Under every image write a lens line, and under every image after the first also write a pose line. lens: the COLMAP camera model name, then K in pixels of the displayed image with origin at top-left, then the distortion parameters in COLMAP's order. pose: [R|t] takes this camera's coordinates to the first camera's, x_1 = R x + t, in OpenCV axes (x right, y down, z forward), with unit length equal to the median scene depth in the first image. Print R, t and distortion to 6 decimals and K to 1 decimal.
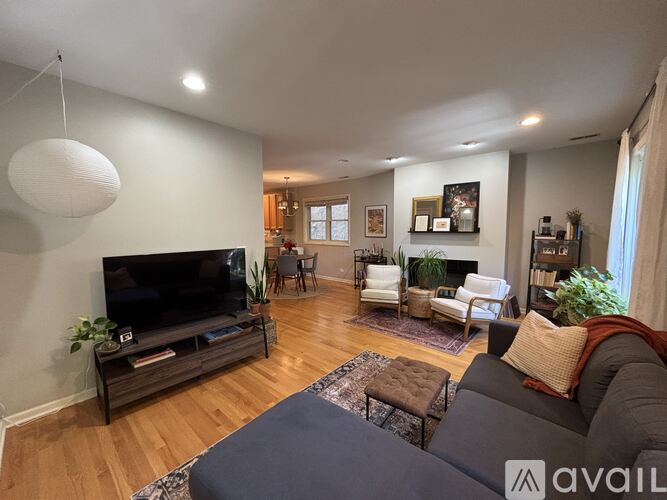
lens RADIAL K [[269.8, 0, 335.0], [0, 269.8, 250.9], [0, 0, 1]] dist [0.000736, 0.000004]
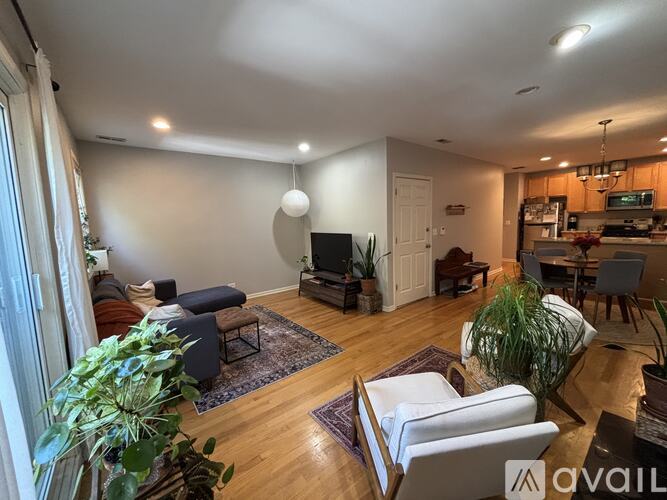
lens RADIAL K [[269.8, 0, 334.9], [0, 269.8, 248.1], [0, 0, 1]] dist [0.000736, 0.000004]
pose [[-0.175051, 0.115311, -0.977783, 1.151108], [-0.058979, 0.990106, 0.127323, -0.120955], [0.982791, 0.079957, -0.166518, 1.241737]]
